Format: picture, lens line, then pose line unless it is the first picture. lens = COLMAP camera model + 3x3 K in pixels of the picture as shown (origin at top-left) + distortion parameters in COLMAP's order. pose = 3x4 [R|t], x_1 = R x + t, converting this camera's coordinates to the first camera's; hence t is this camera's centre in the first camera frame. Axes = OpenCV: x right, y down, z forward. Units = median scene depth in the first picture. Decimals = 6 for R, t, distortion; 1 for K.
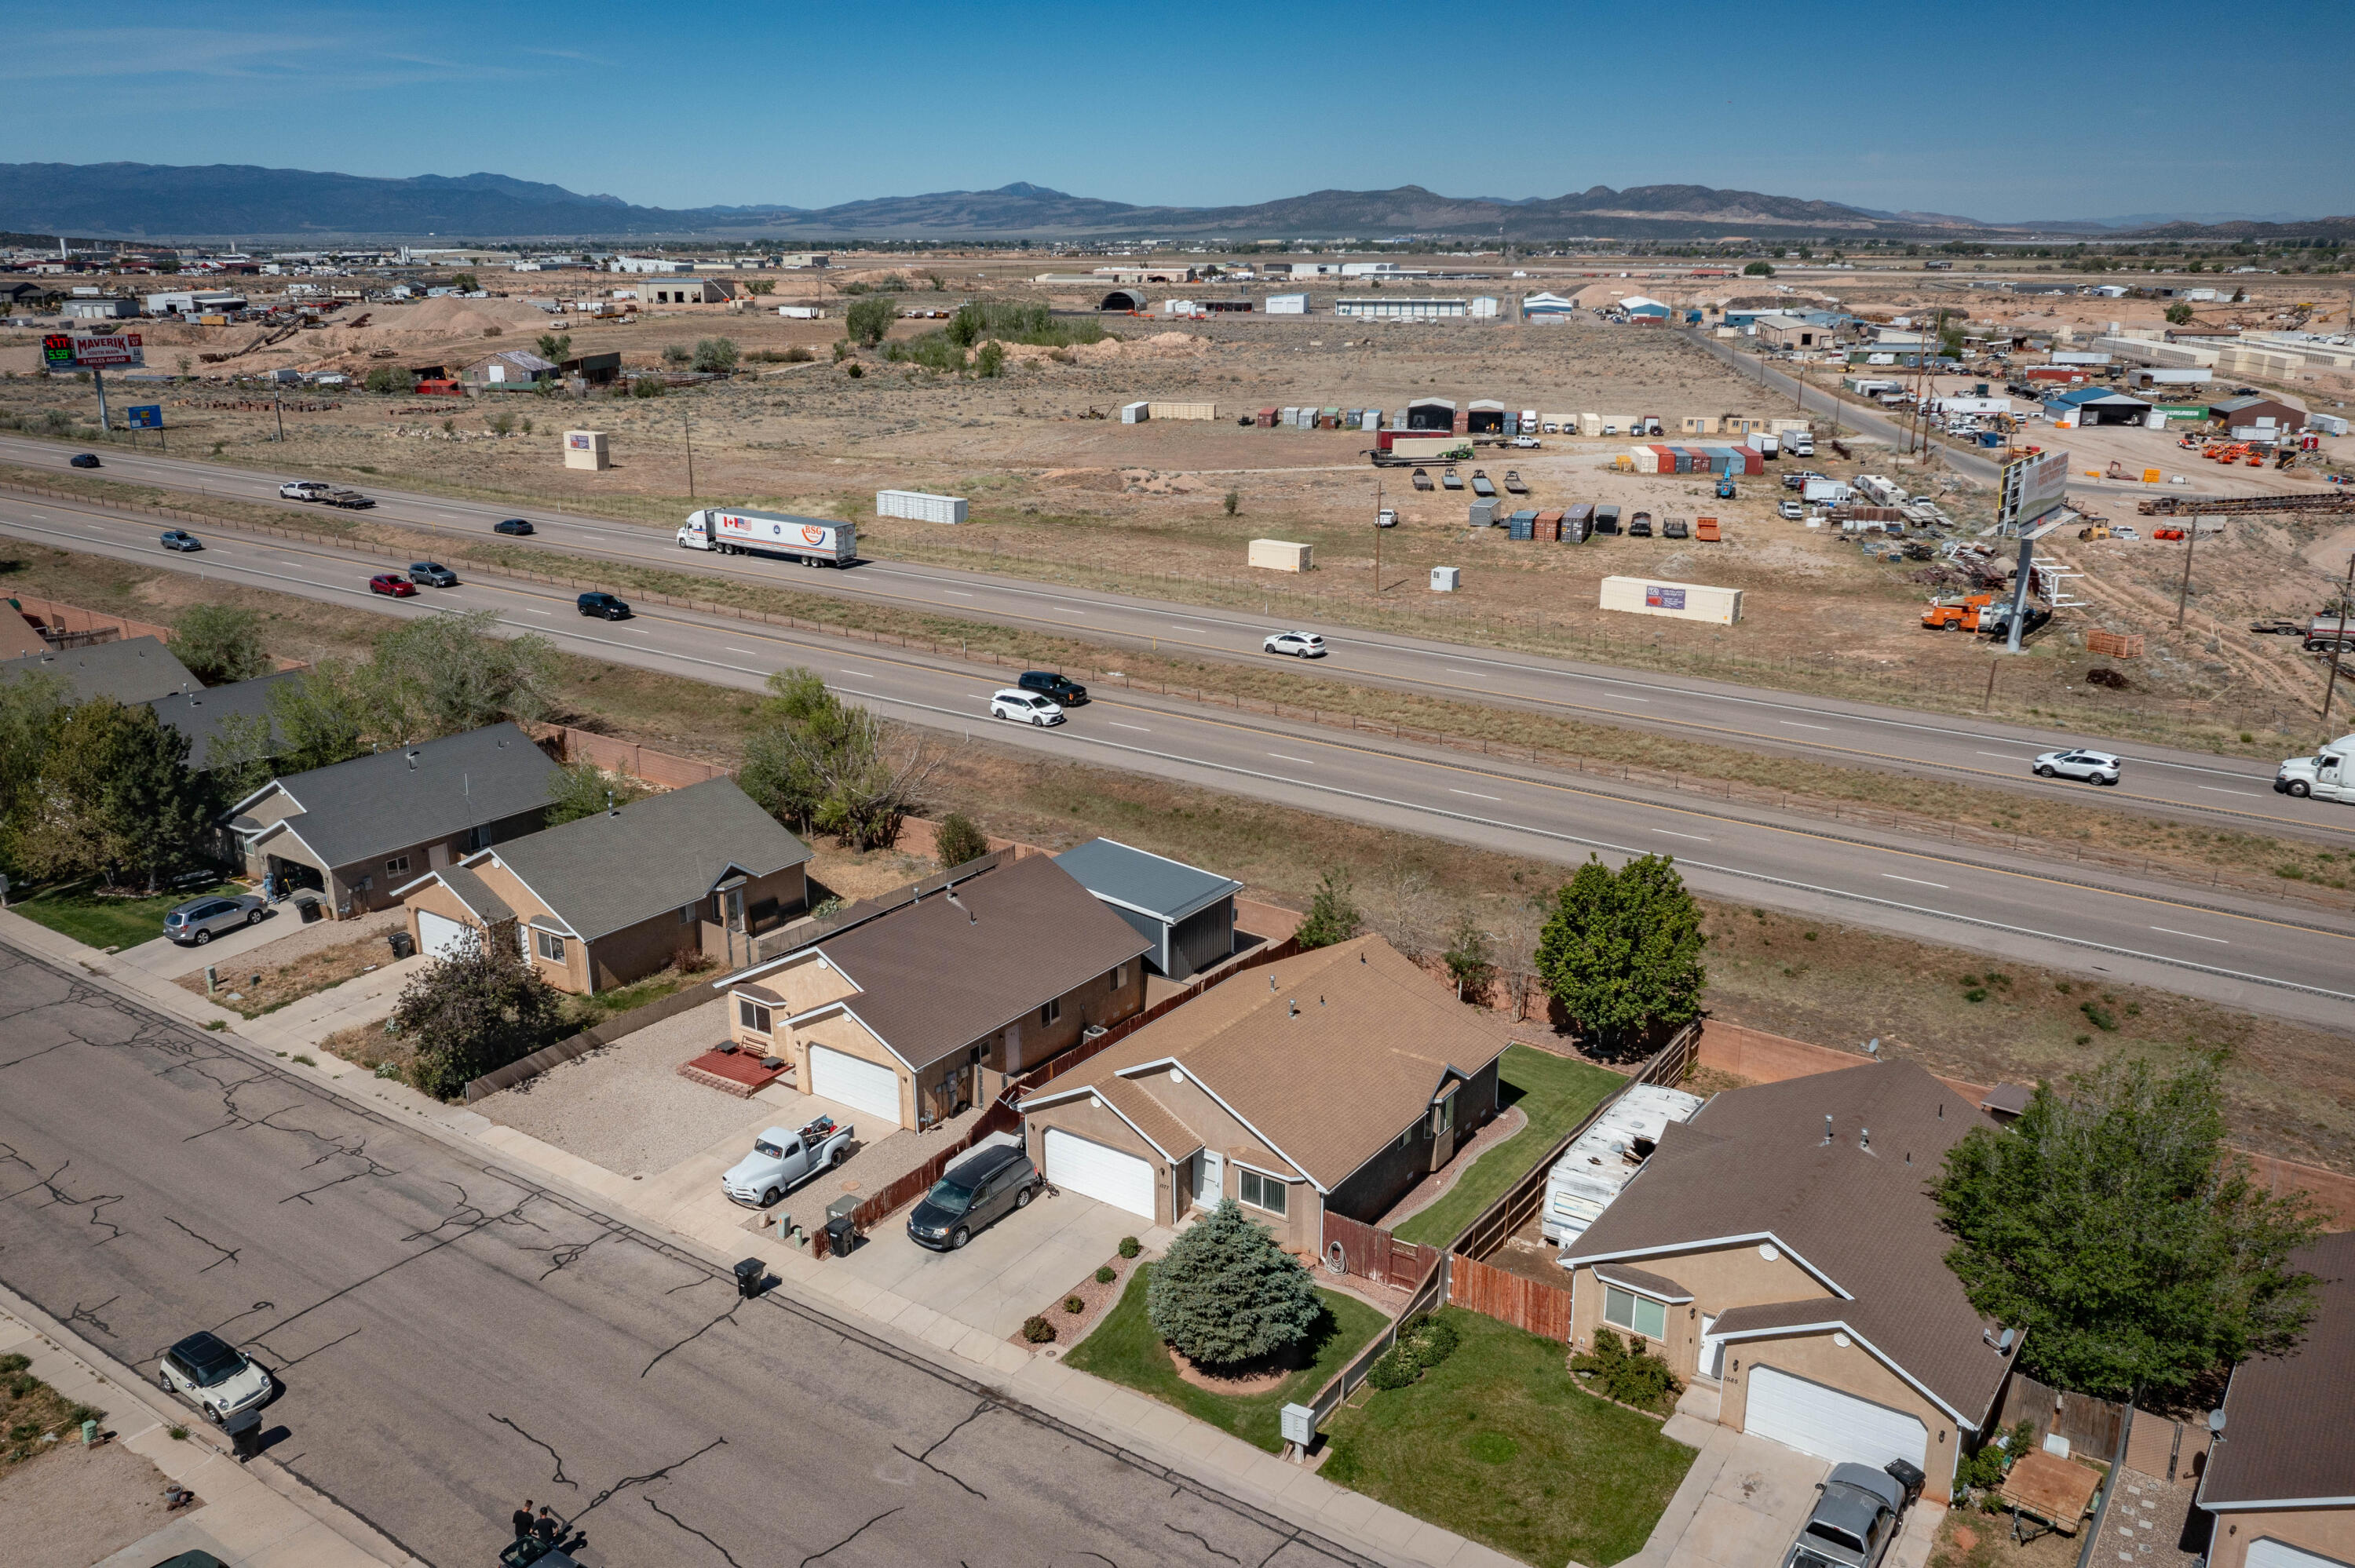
lens RADIAL K [[1851.1, 0, 1166.1], [0, 1851.1, 772.8], [0, 0, 1]] dist [-0.000795, 0.001220]
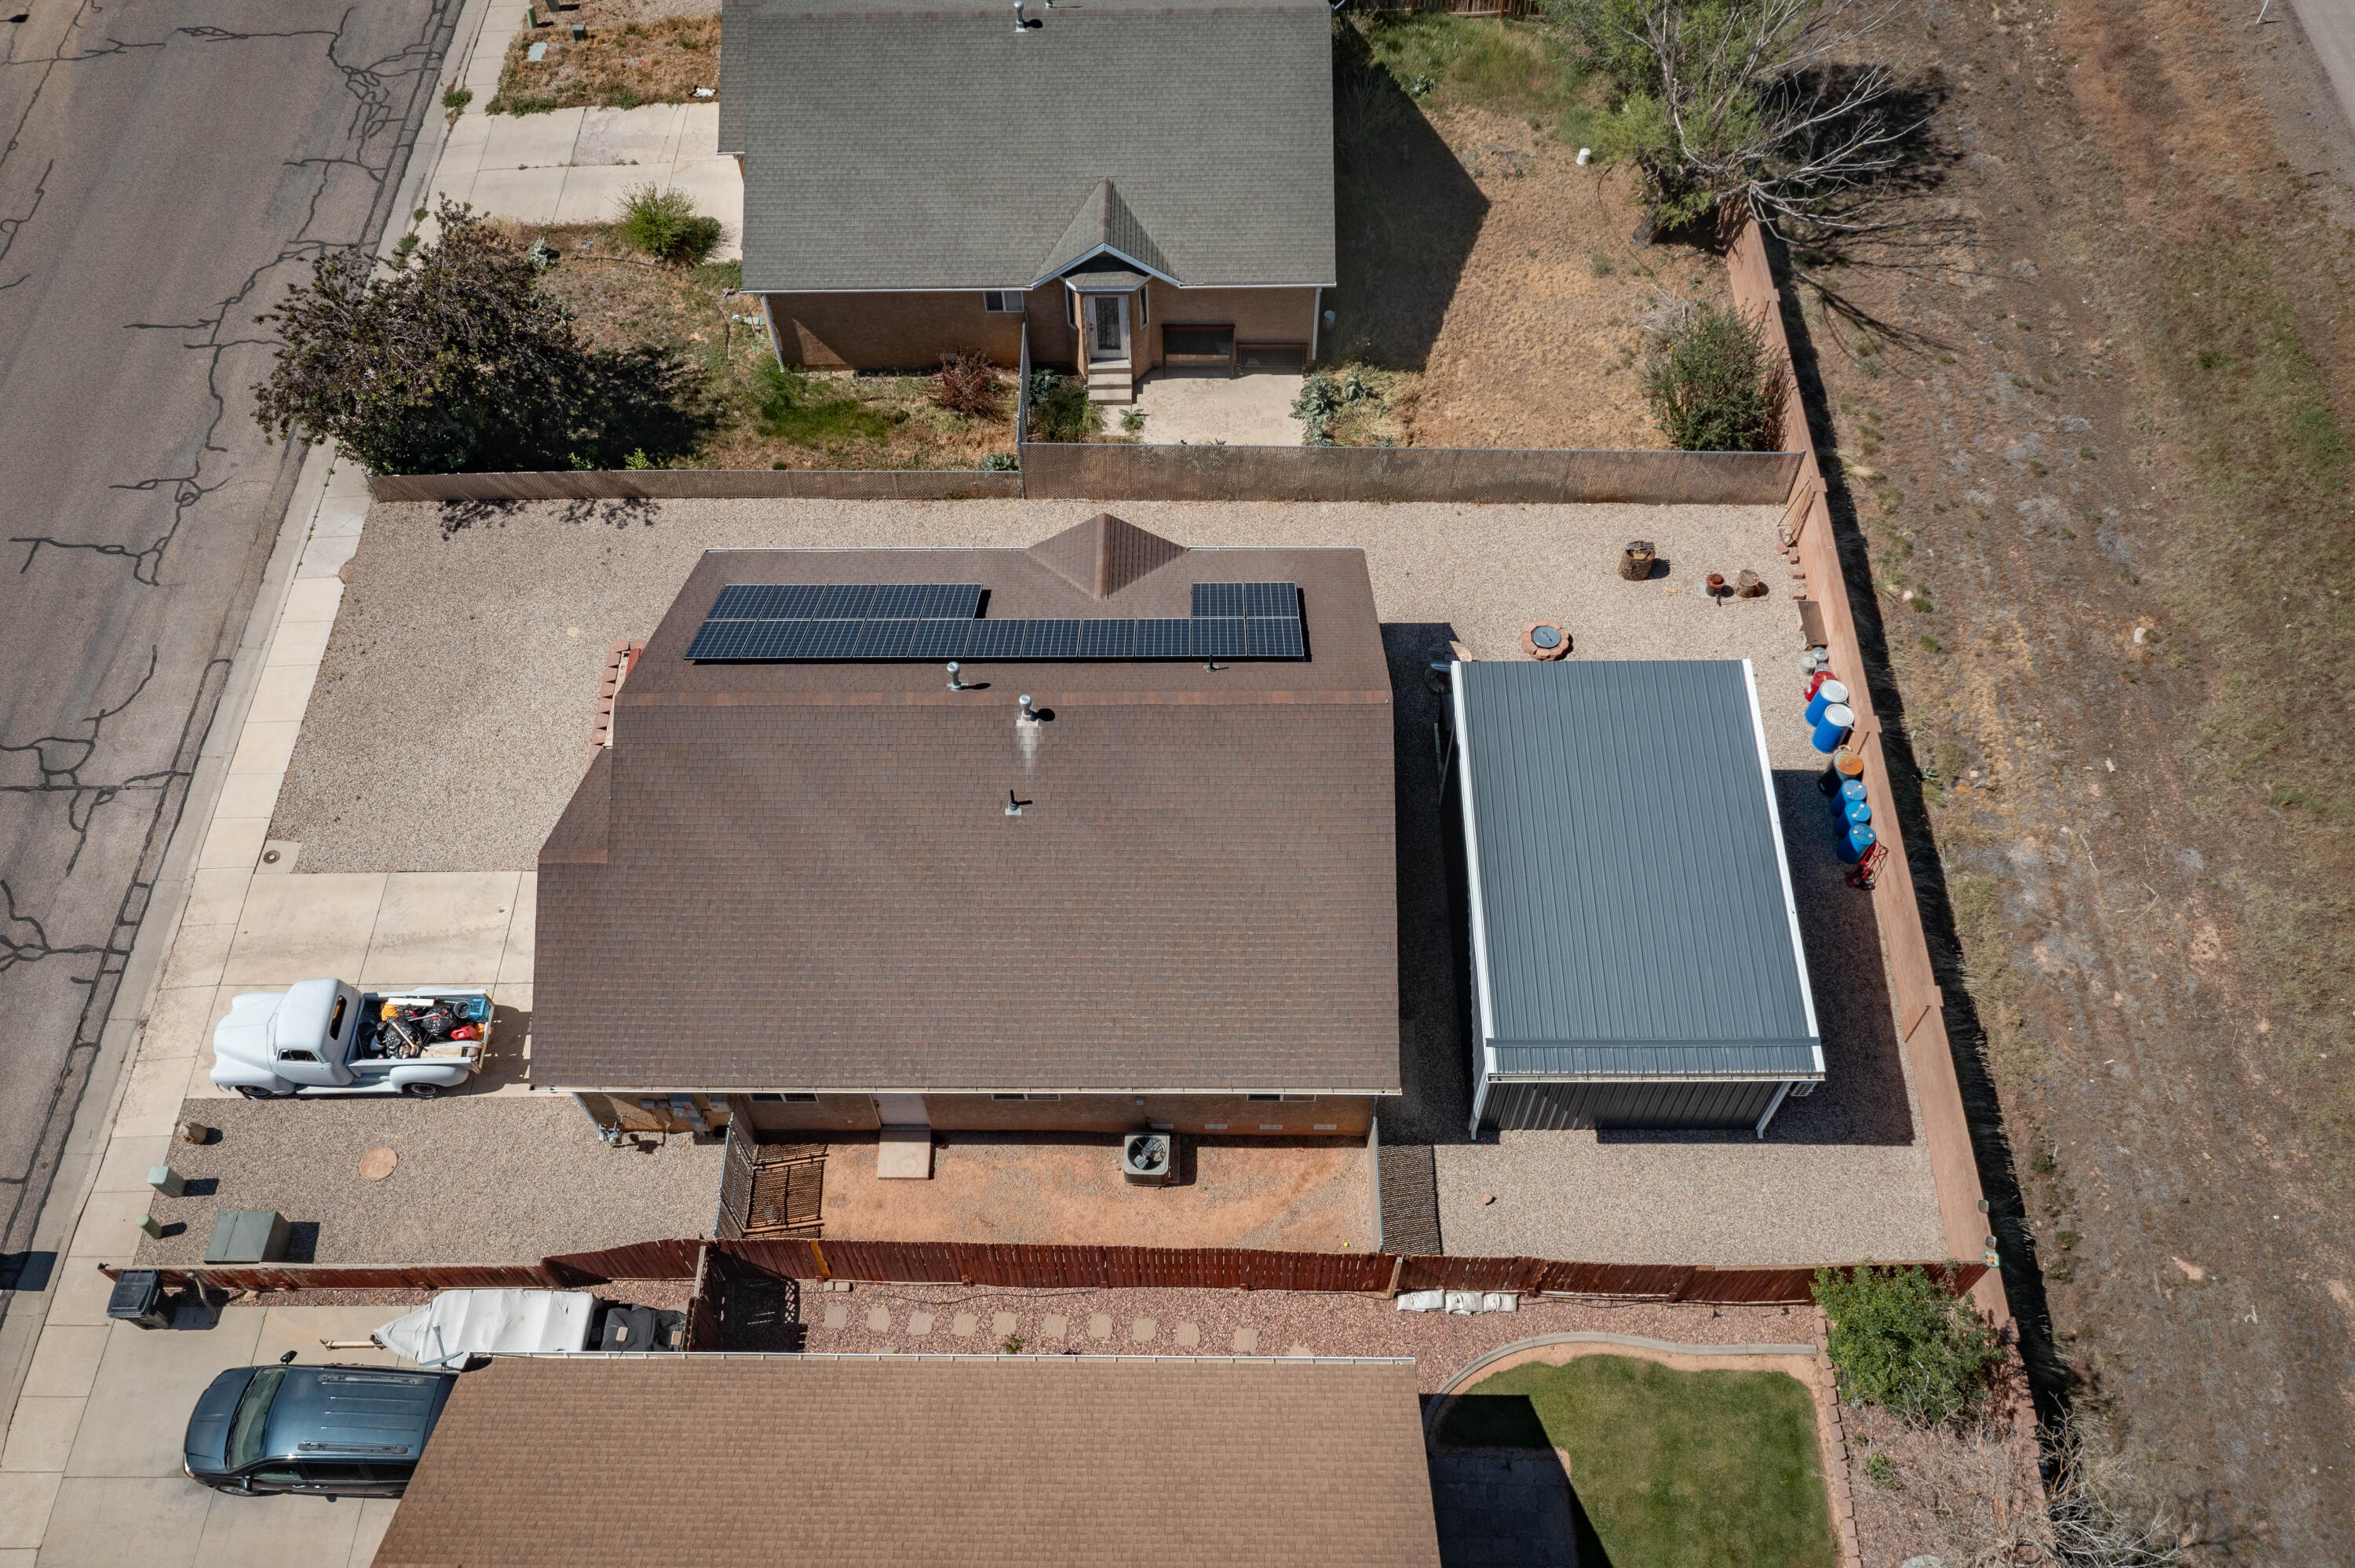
lens RADIAL K [[1842.4, 0, 1177.5], [0, 1842.4, 784.0], [0, 0, 1]] dist [-0.000483, -0.001839]
pose [[0.564674, 0.682555, -0.463963, 0.078556], [-0.215262, 0.664512, 0.715602, -0.167196], [0.796747, -0.304209, 0.522161, 0.574391]]
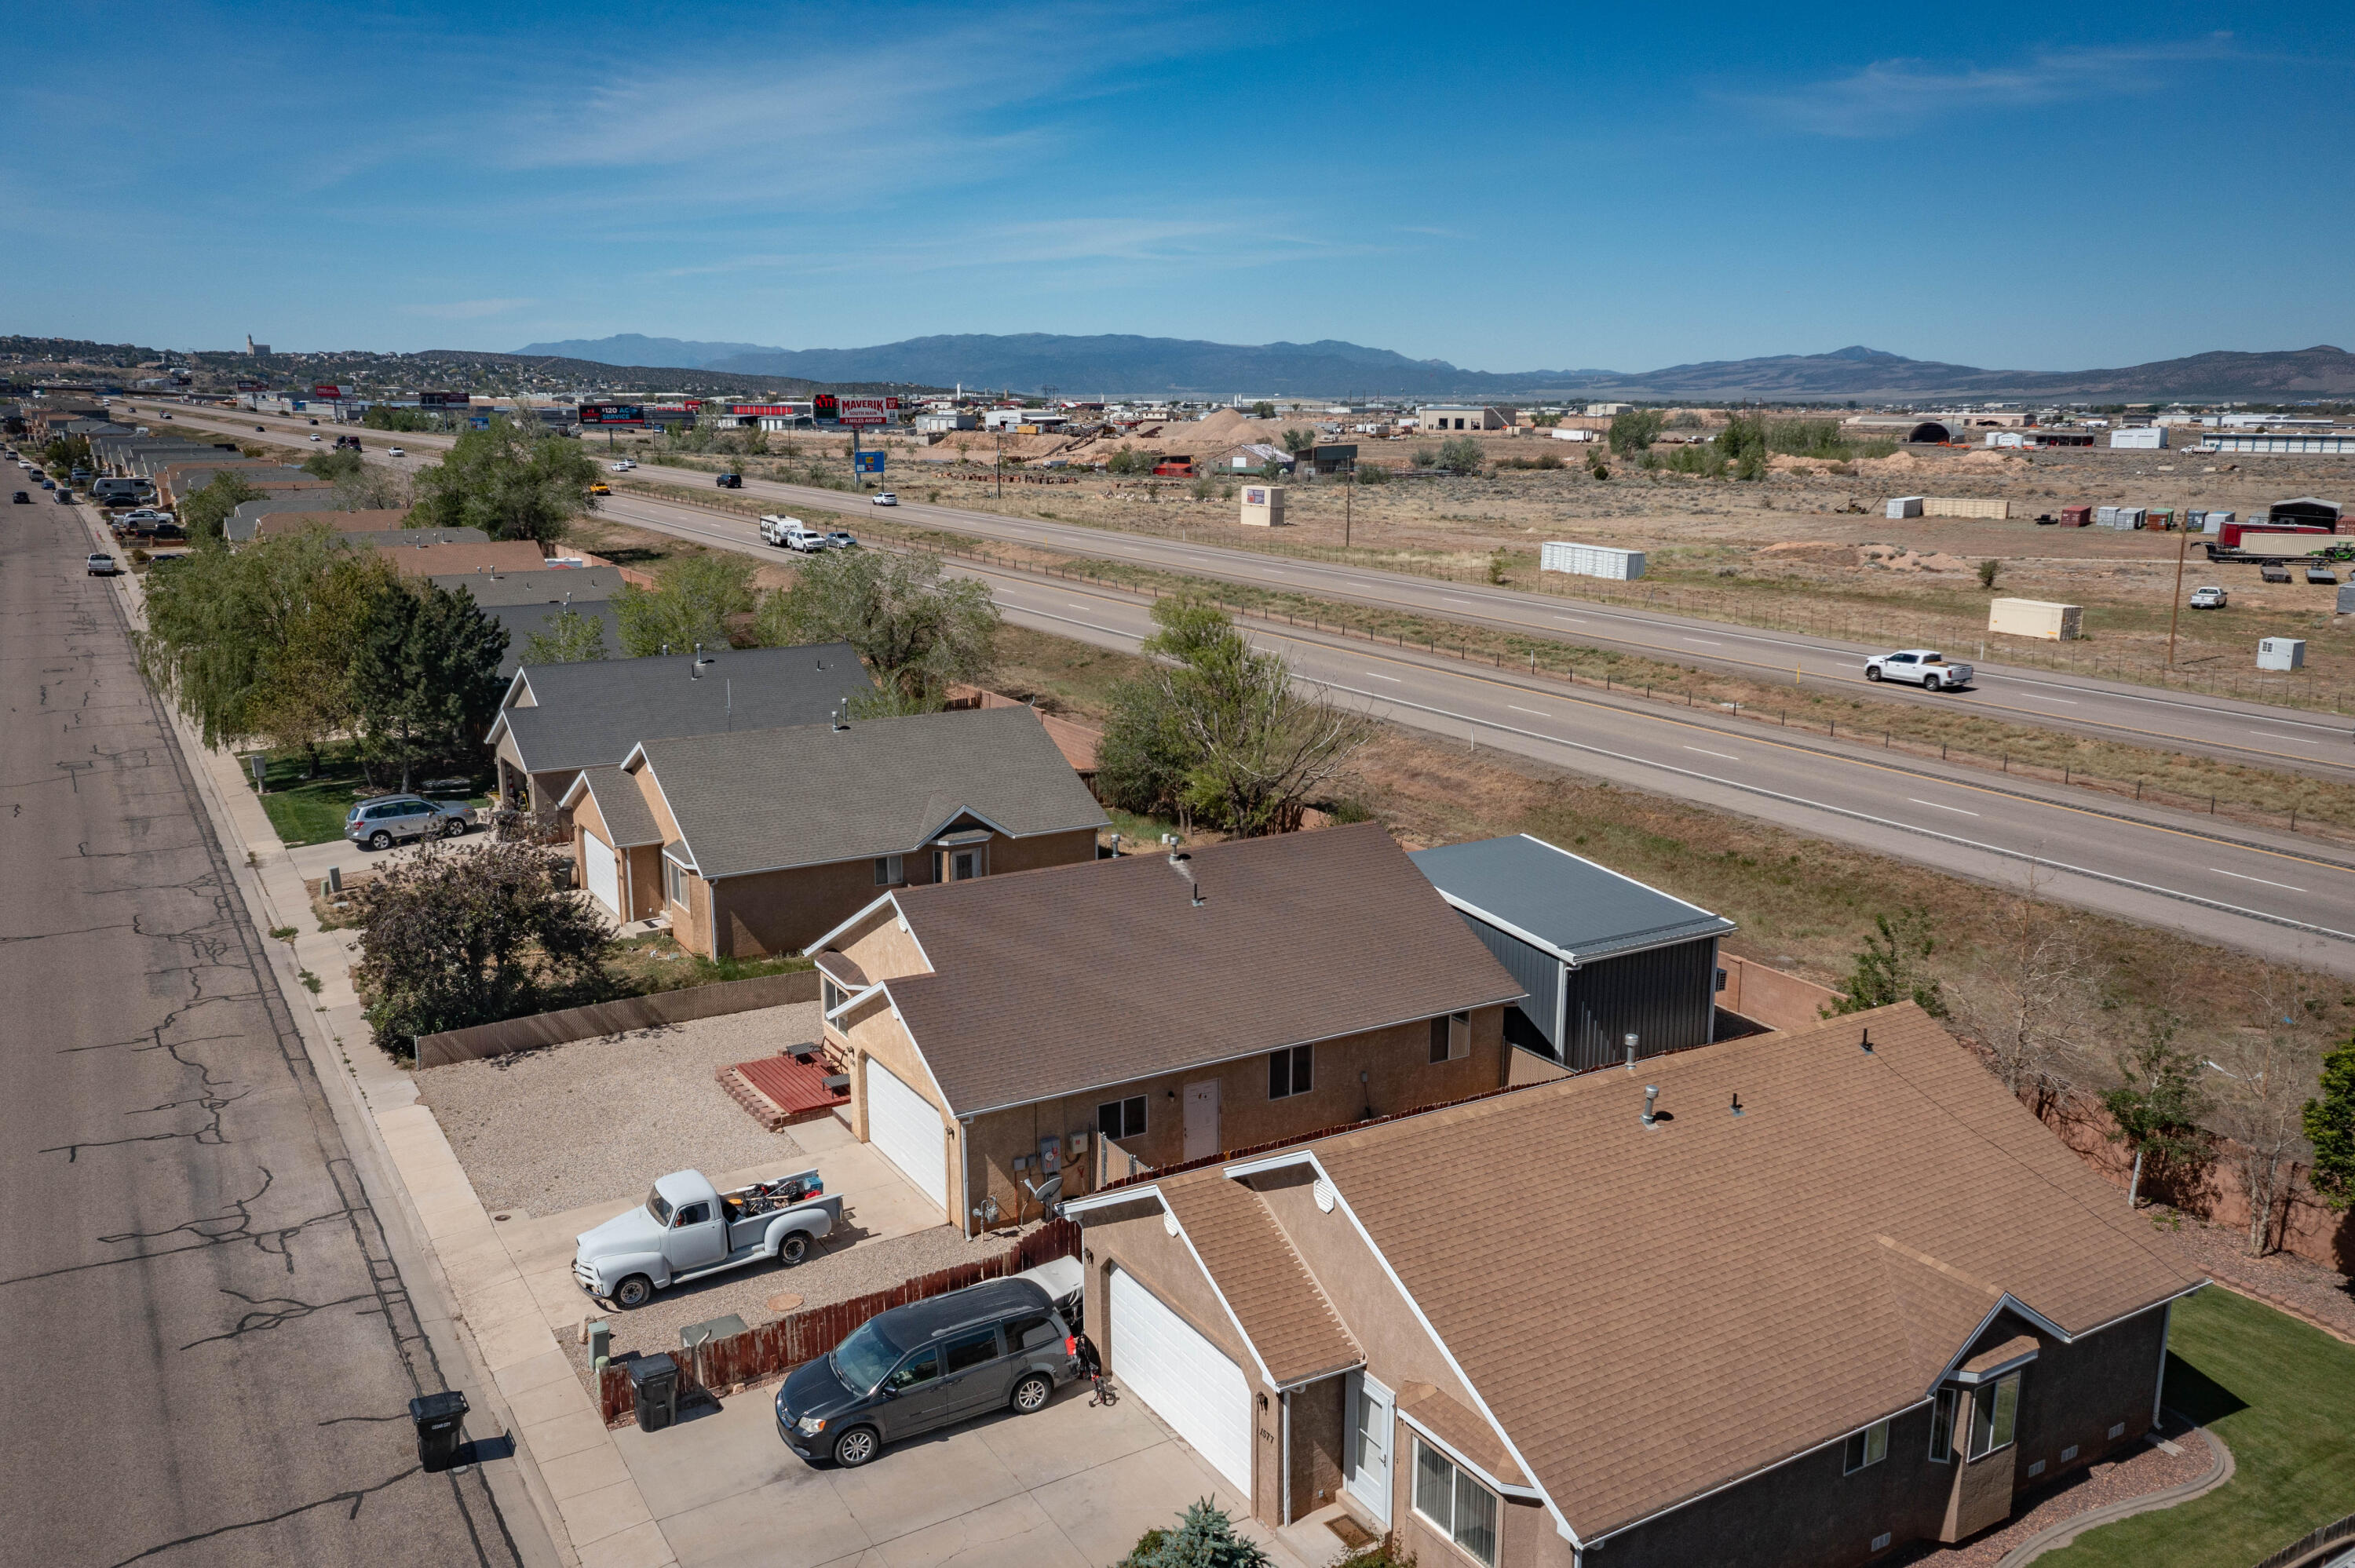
lens RADIAL K [[1852.4, 0, 1161.2], [0, 1852.4, 761.1], [0, 0, 1]] dist [-0.005408, -0.000071]
pose [[0.911153, 0.082402, -0.403744, 0.084033], [-0.117522, 0.991073, -0.062947, 0.052809], [0.394953, 0.104804, 0.912704, 0.322966]]
